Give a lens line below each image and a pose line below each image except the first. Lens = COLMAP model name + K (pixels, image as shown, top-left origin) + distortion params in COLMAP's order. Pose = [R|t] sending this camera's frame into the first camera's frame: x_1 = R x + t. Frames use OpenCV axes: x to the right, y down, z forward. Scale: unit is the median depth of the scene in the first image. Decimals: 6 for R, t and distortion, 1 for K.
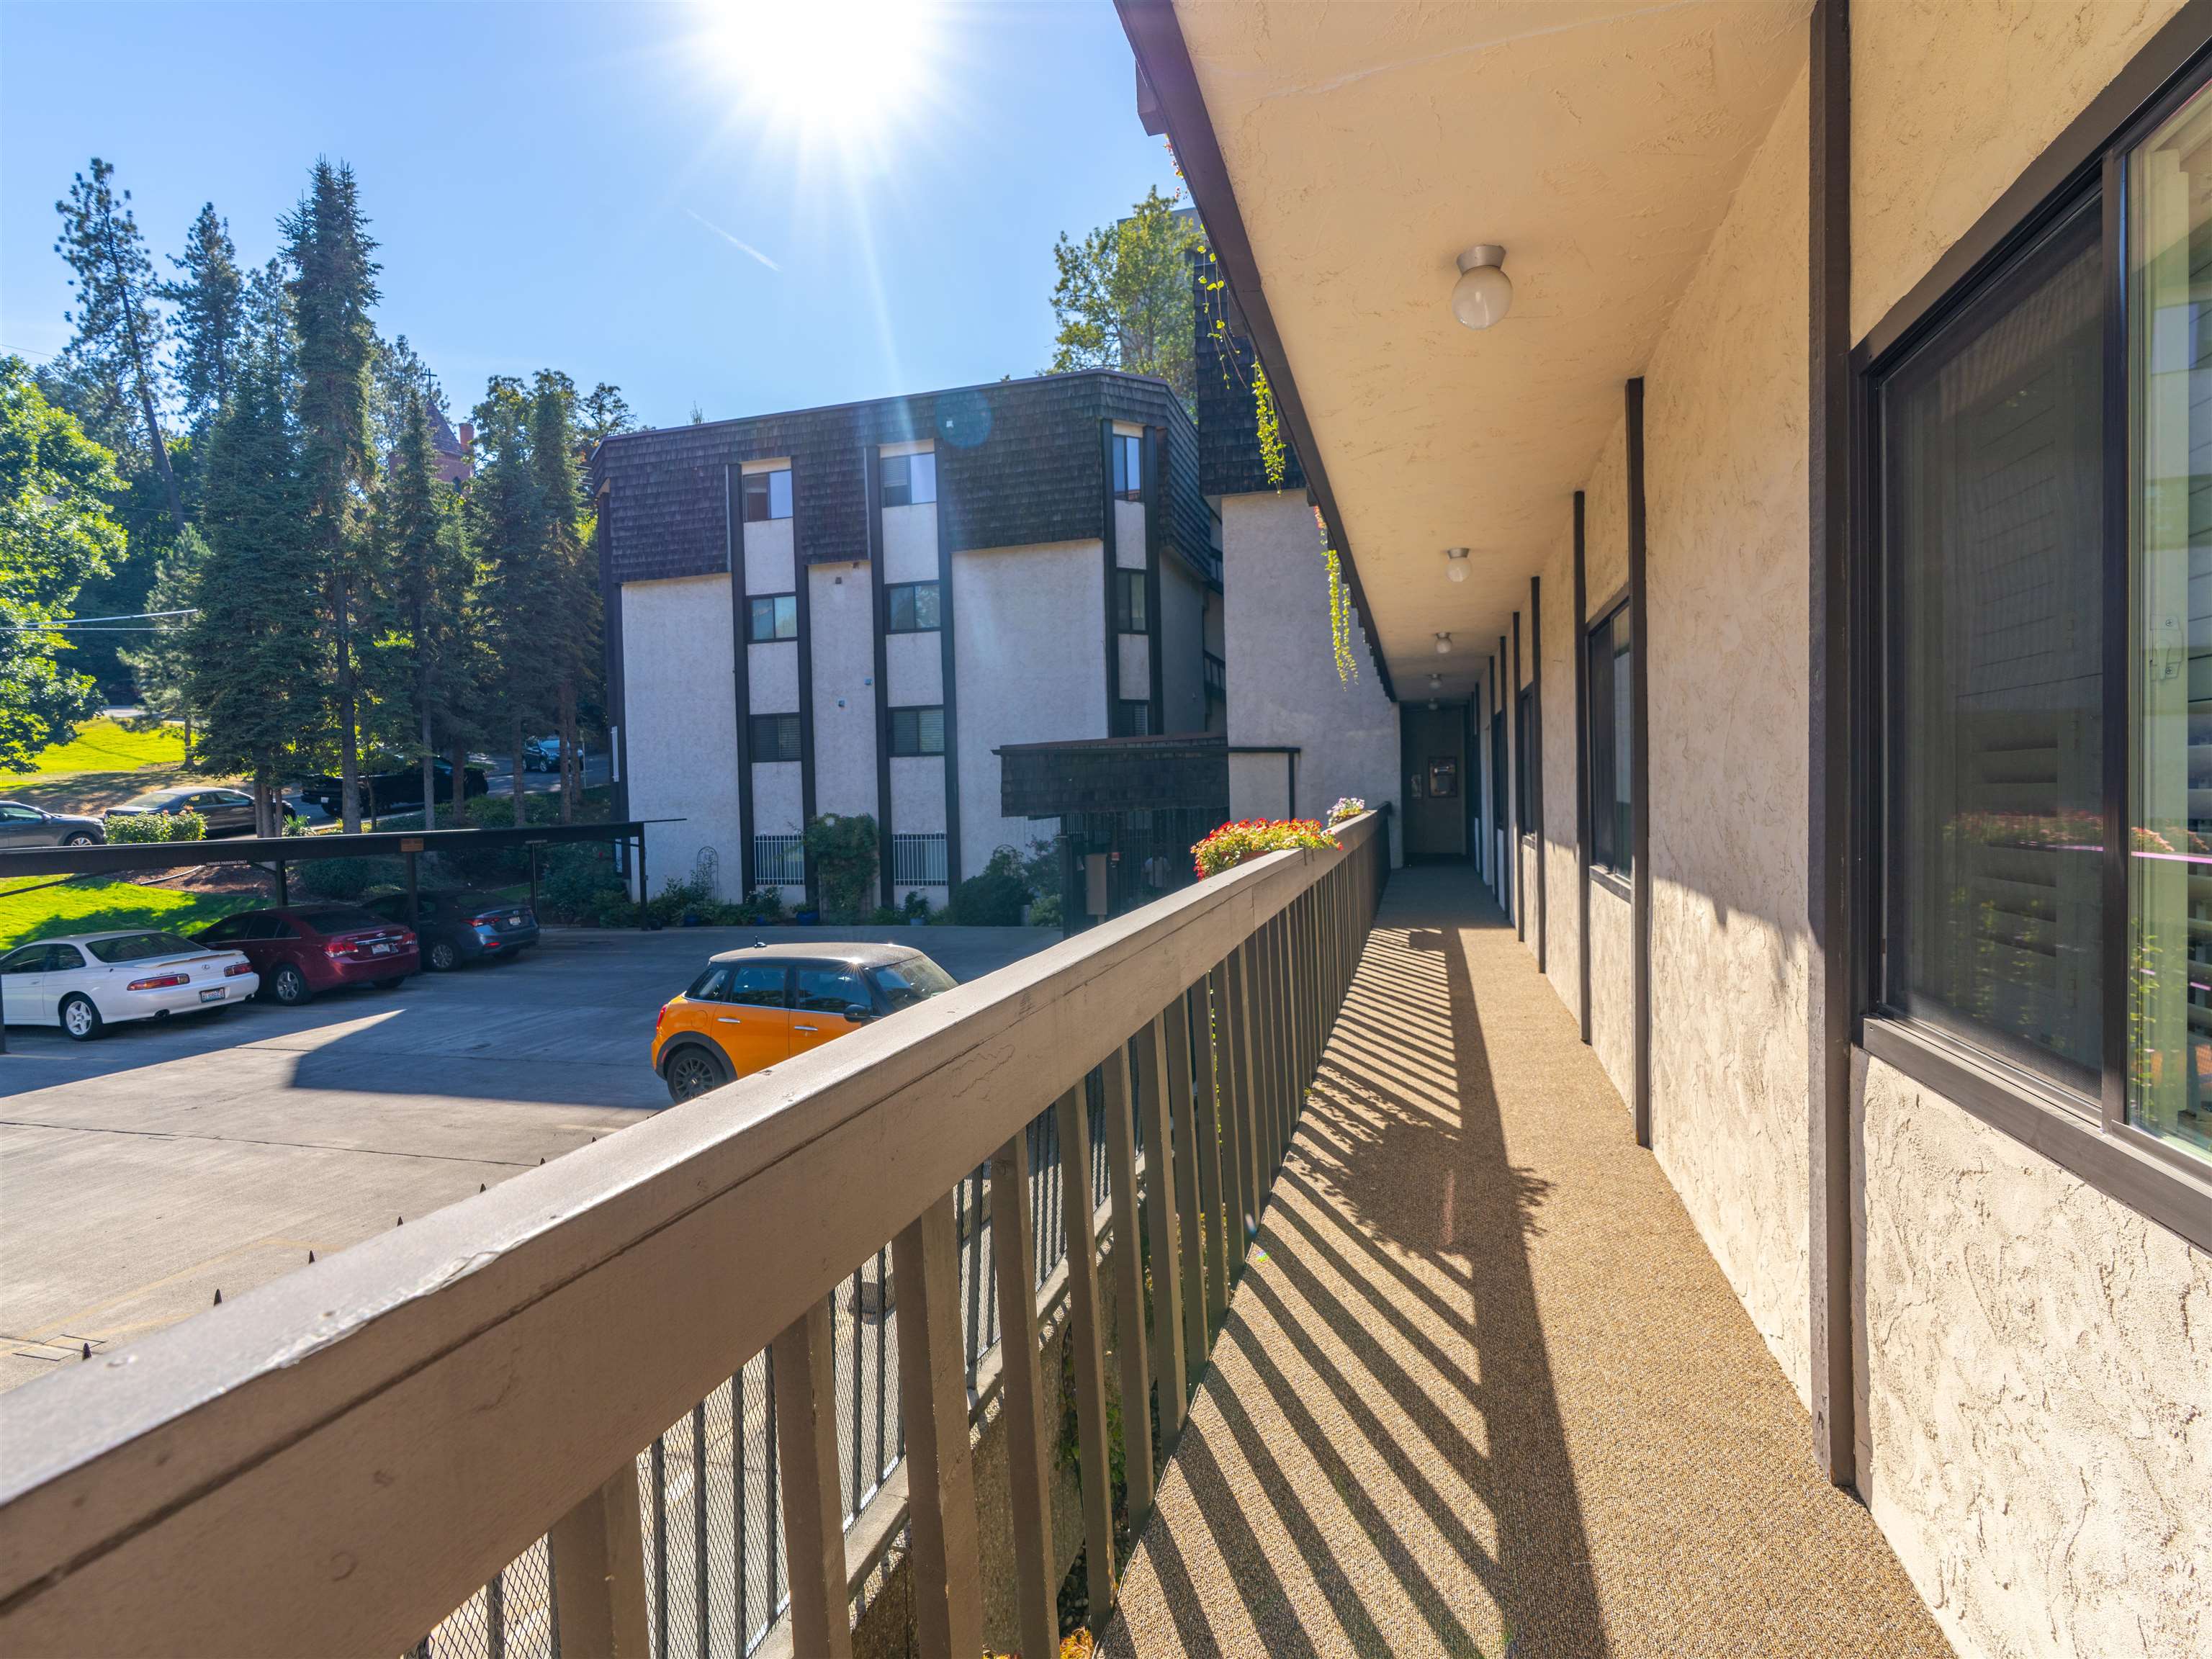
lens RADIAL K [[1122.4, 0, 1106.0], [0, 1122.4, 829.5], [0, 0, 1]] dist [-0.002058, -0.000478]
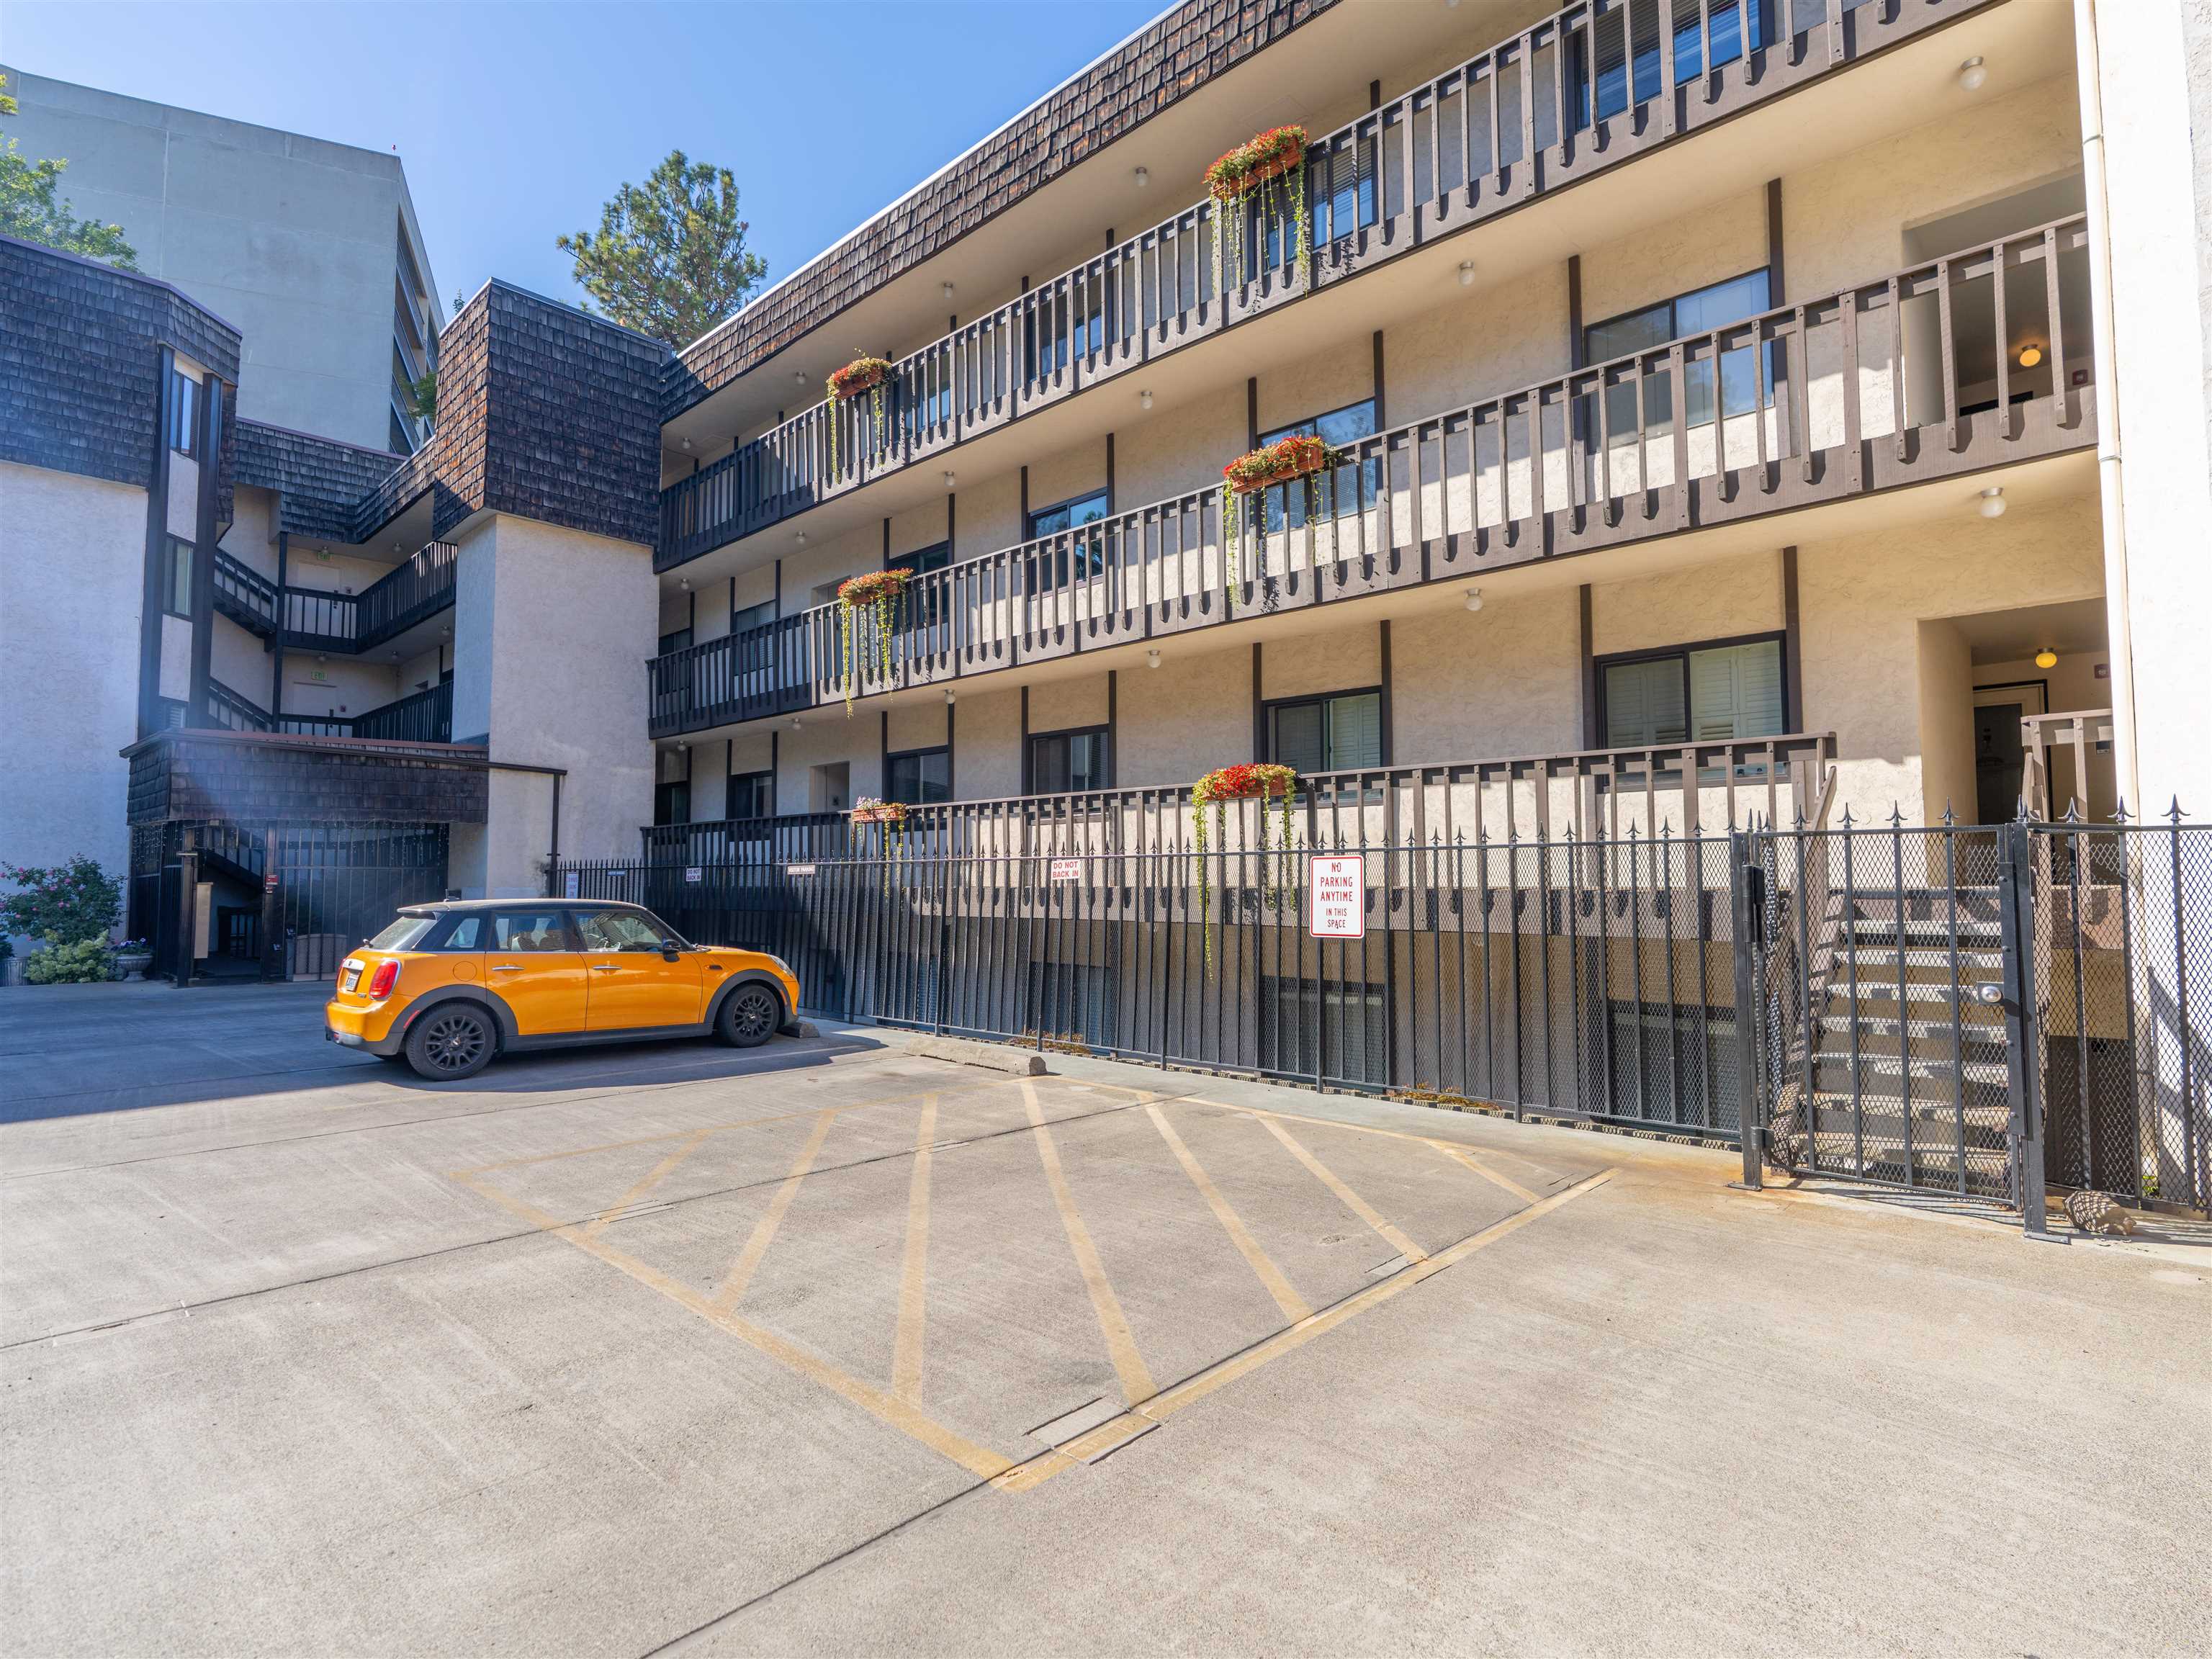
lens RADIAL K [[1122.4, 0, 1106.0], [0, 1122.4, 829.5], [0, 0, 1]] dist [-0.002058, -0.000478]
pose [[0.462404, 0.065631, 0.884237, -0.366234], [0.018832, 0.996305, -0.083797, 0.056353], [-0.886469, 0.055400, 0.459459, 0.053220]]
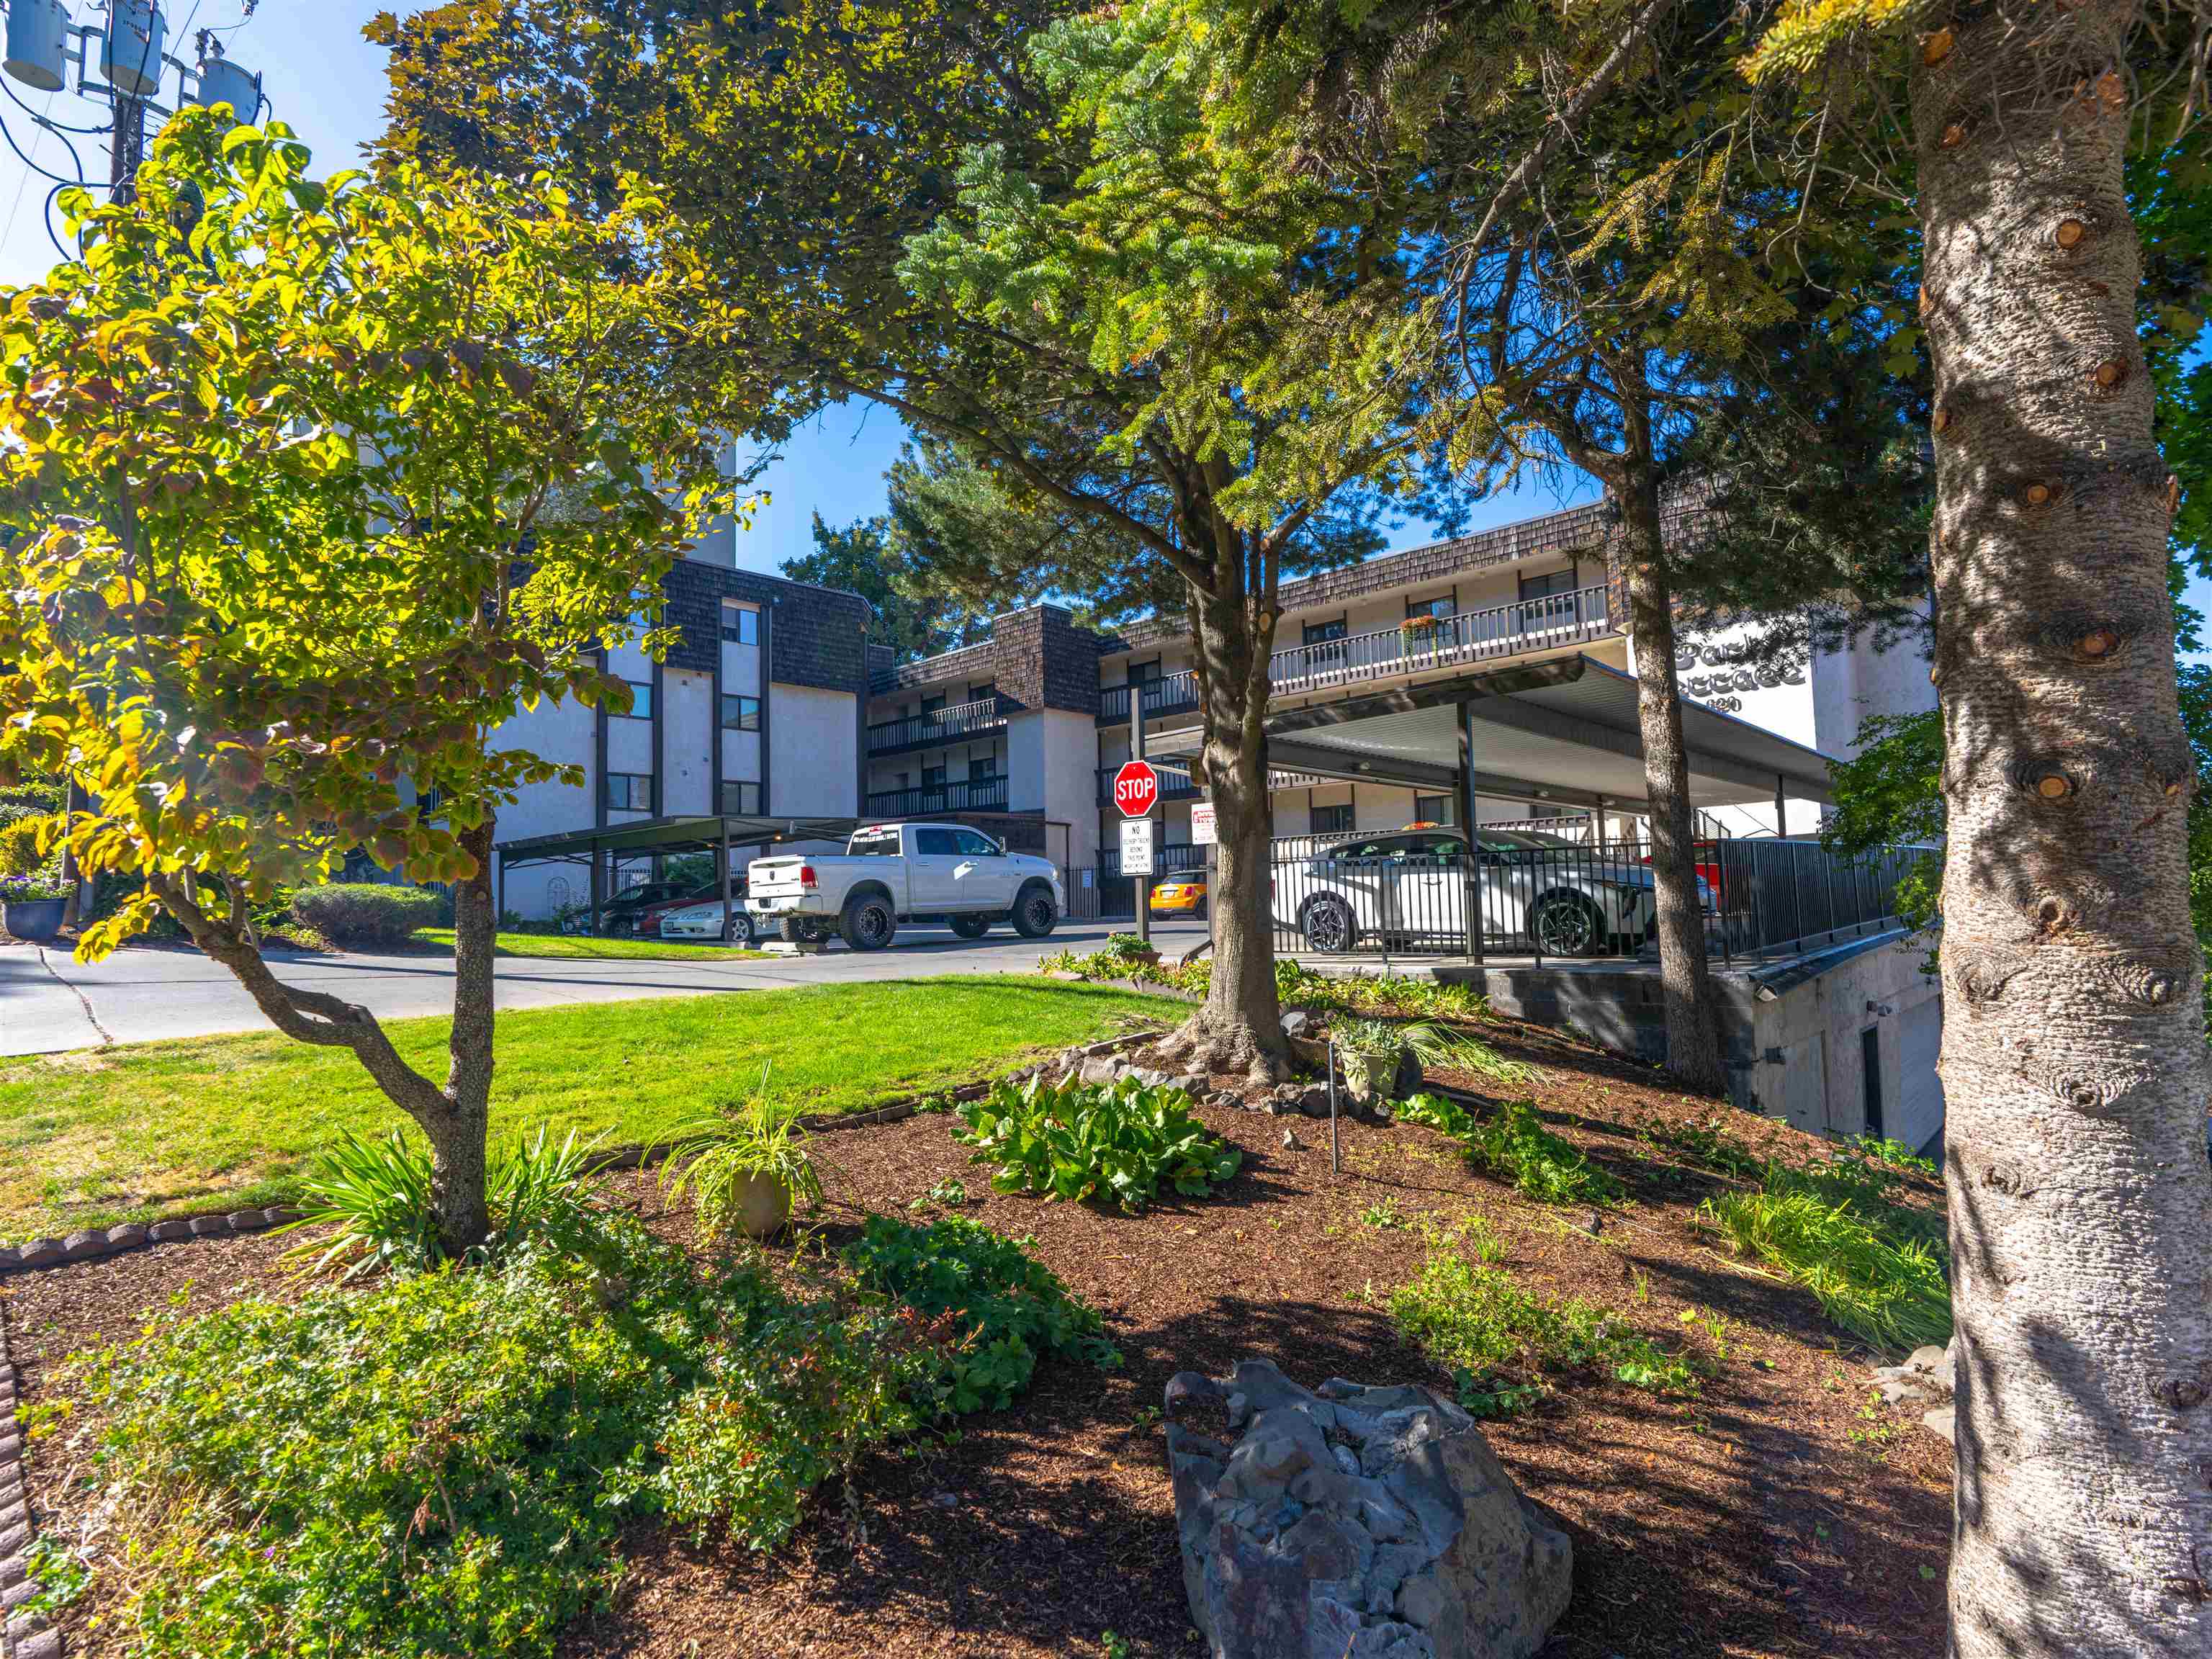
lens RADIAL K [[1122.4, 0, 1106.0], [0, 1122.4, 829.5], [0, 0, 1]] dist [-0.002058, -0.000478]
pose [[0.432276, 0.061804, 0.899621, -1.290324], [0.043865, 0.995026, -0.089436, 0.101314], [-0.900674, 0.078123, 0.427415, -0.018250]]
